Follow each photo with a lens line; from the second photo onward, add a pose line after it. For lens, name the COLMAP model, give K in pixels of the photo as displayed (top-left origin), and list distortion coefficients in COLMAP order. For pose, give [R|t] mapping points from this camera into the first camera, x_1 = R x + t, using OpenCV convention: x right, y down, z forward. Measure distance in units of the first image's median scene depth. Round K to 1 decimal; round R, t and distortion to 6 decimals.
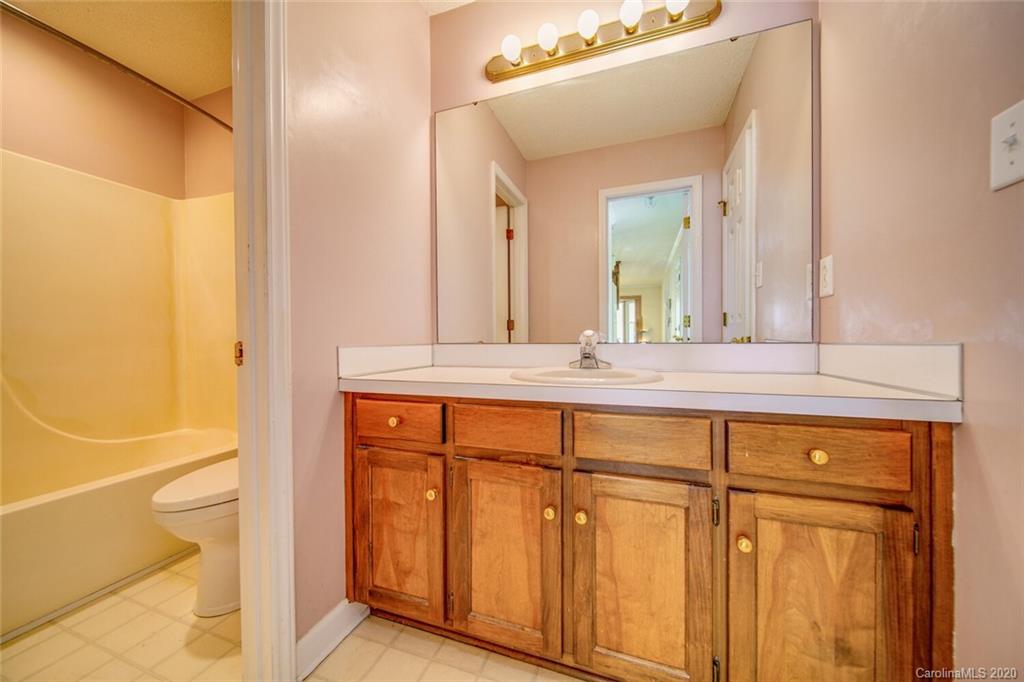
lens RADIAL K [[361.3, 0, 509.0], [0, 361.3, 341.6], [0, 0, 1]] dist [-0.000953, -0.000123]
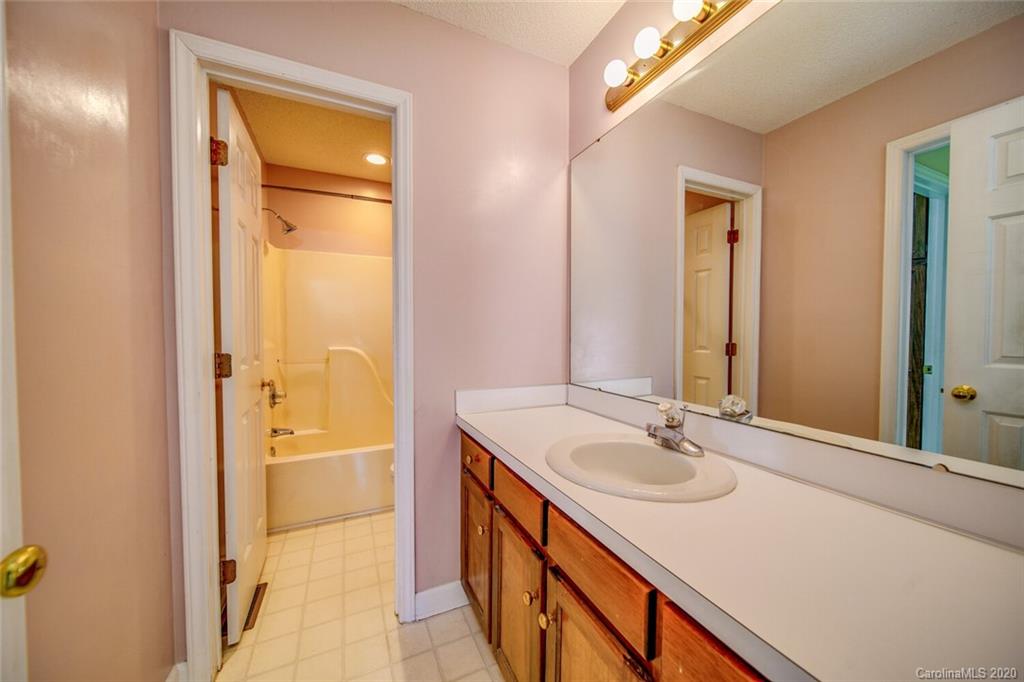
lens RADIAL K [[361.3, 0, 509.0], [0, 361.3, 341.6], [0, 0, 1]] dist [-0.000953, -0.000123]
pose [[0.701503, 0.024086, -0.712260, 0.414079], [-0.012169, 0.999688, 0.021821, -0.135730], [0.712563, -0.006641, 0.701577, 0.146098]]
